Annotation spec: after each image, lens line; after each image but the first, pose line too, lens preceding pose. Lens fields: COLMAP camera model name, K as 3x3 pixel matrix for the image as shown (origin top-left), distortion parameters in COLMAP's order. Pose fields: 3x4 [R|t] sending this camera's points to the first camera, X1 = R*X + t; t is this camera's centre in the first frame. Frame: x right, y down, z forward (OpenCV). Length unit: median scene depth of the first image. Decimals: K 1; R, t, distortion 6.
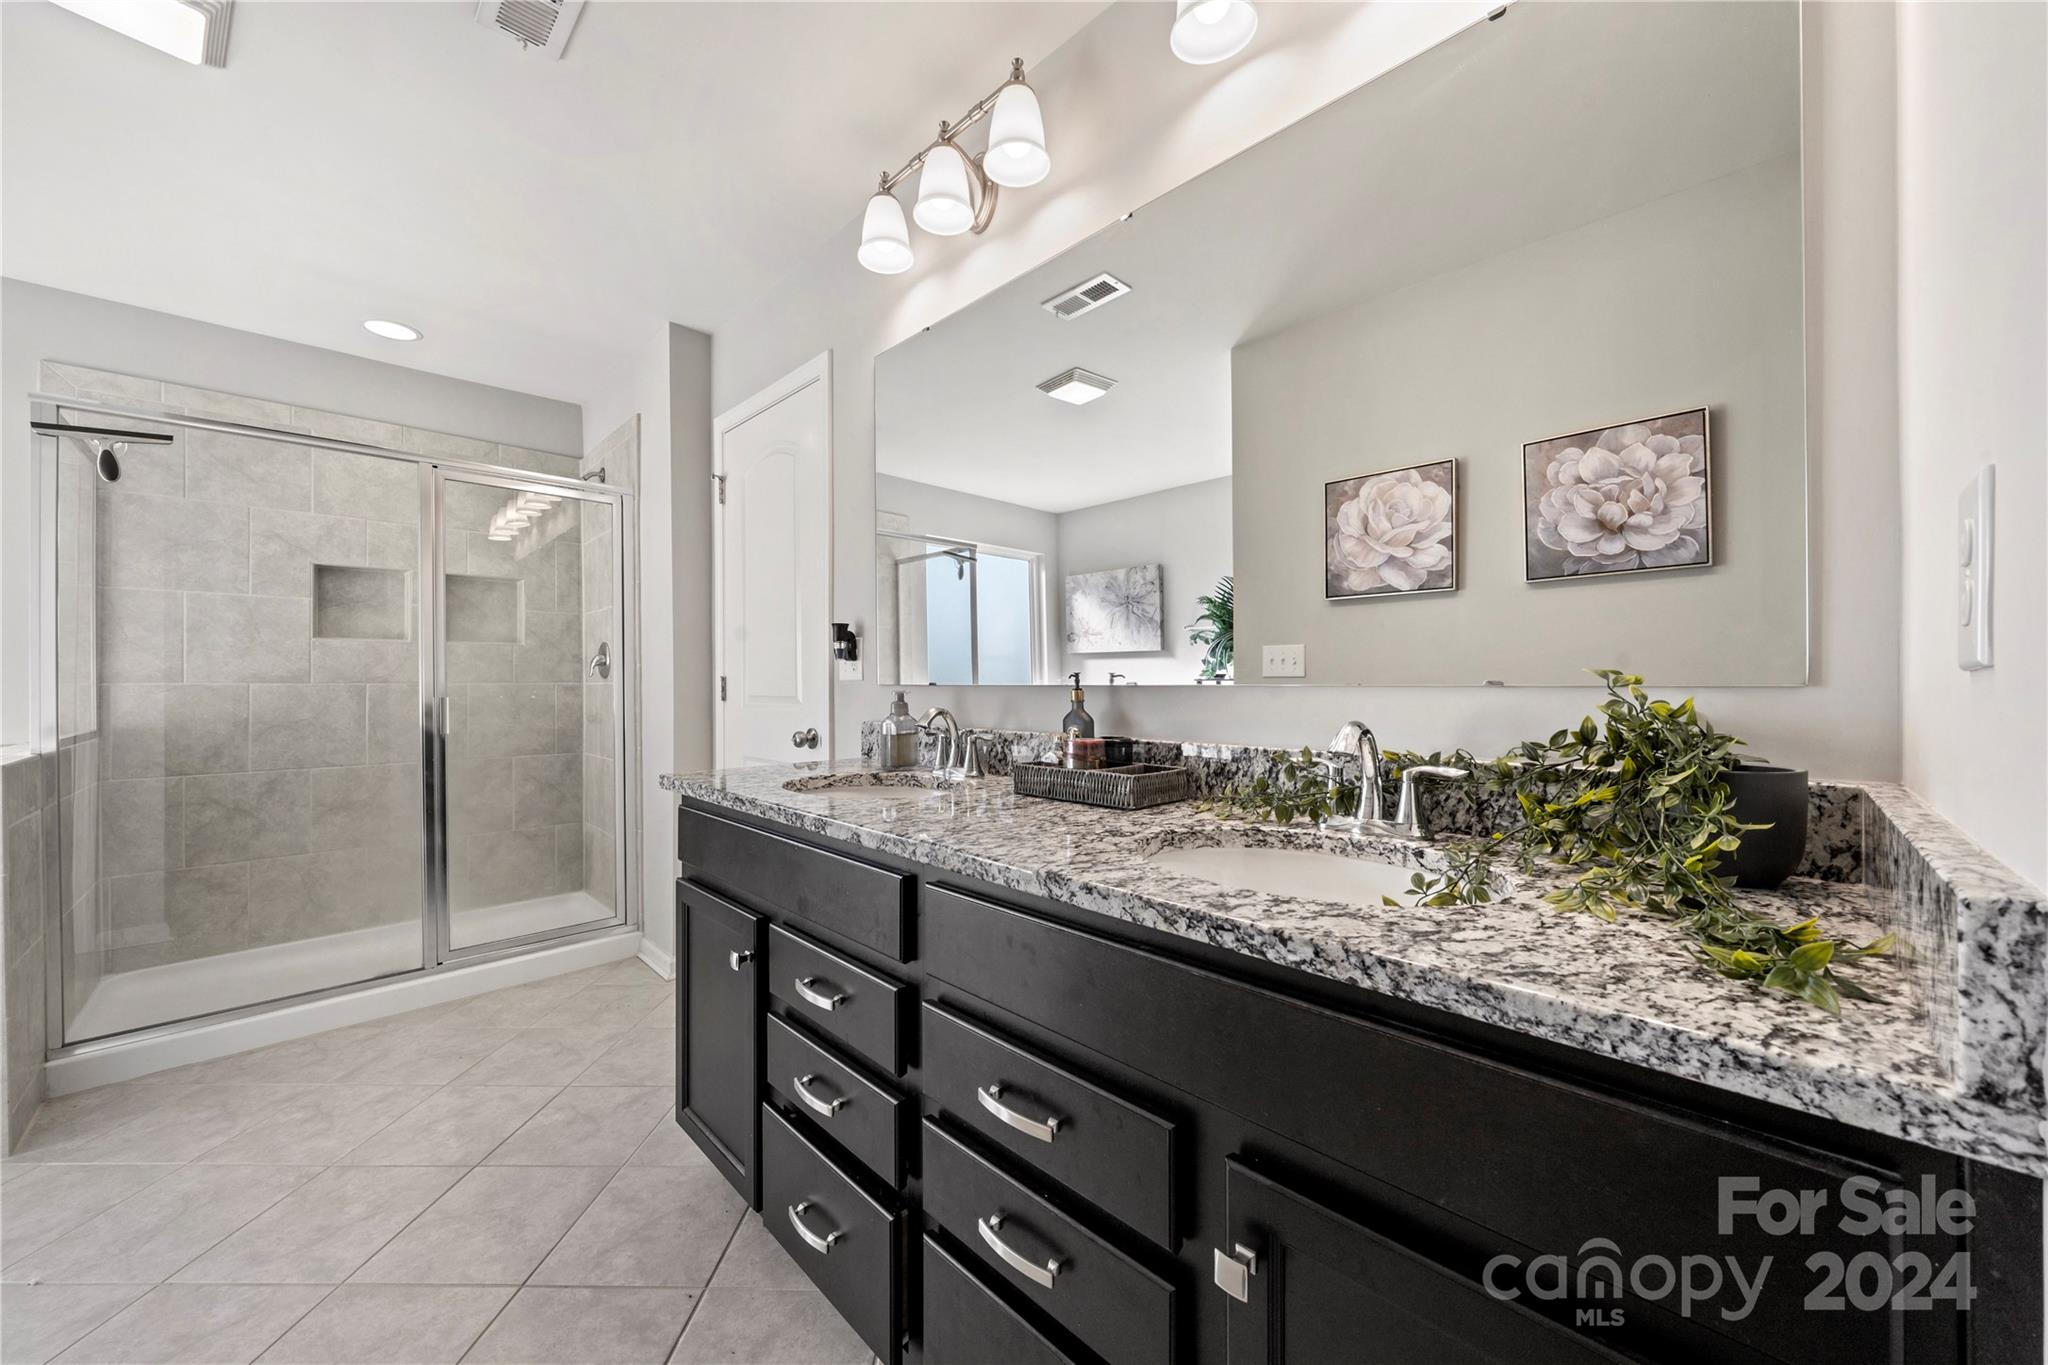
lens RADIAL K [[757.3, 0, 1022.1], [0, 757.3, 682.9], [0, 0, 1]] dist [-0.001567, 0.000411]
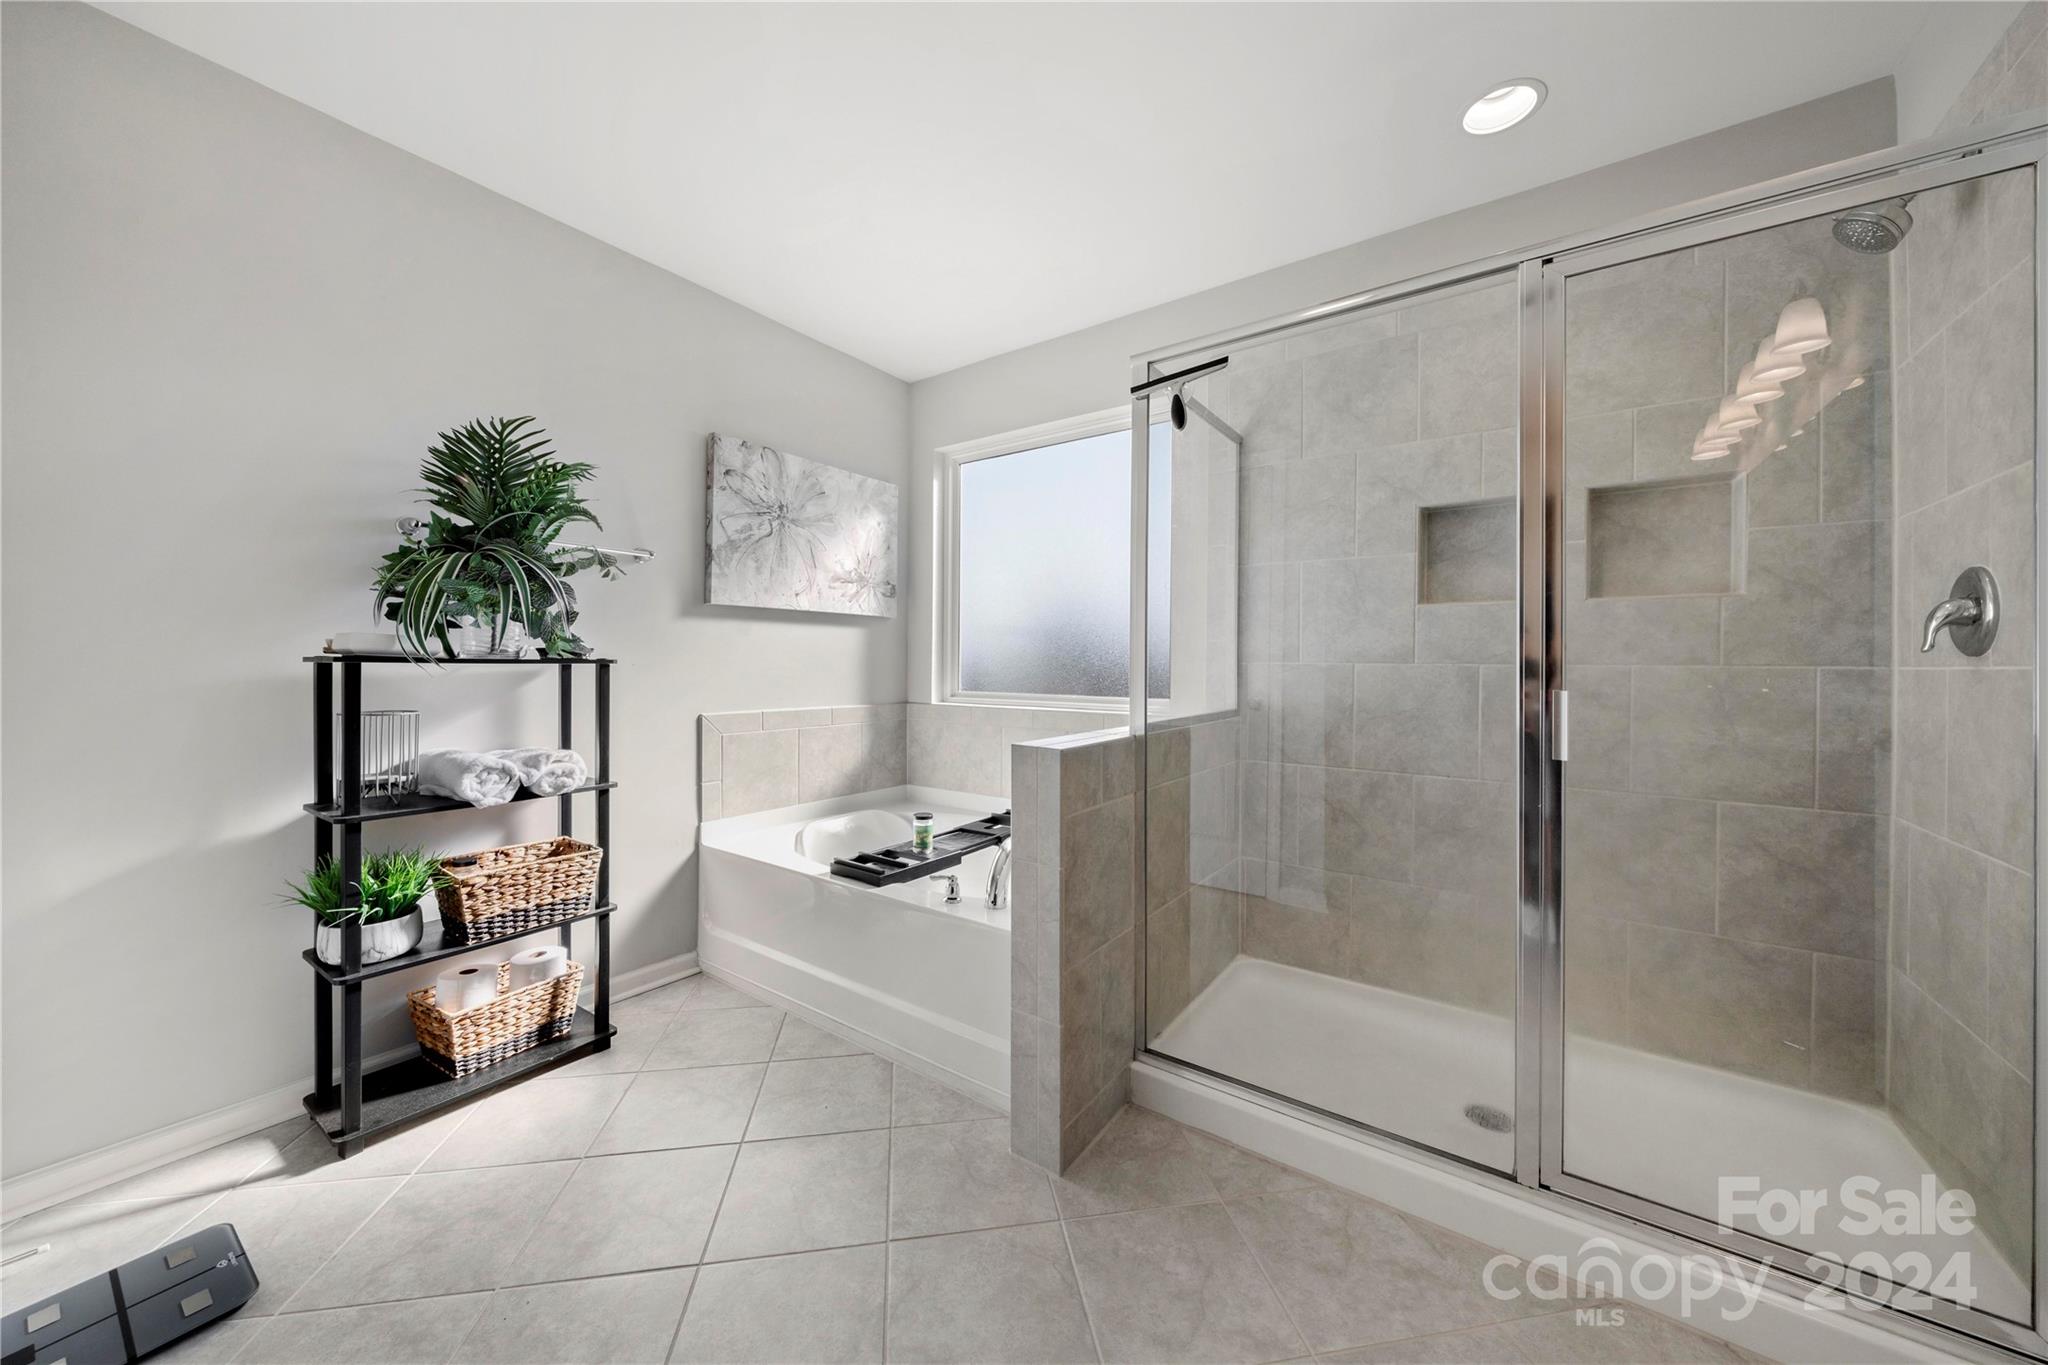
lens RADIAL K [[712.6, 0, 1025.5], [0, 712.6, 666.8], [0, 0, 1]] dist [-0.002856, -0.000230]
pose [[0.189082, 0.007897, -0.981930, -0.302231], [-0.009556, 0.999935, 0.006202, 0.003086], [0.981915, 0.008211, 0.189145, 0.470900]]
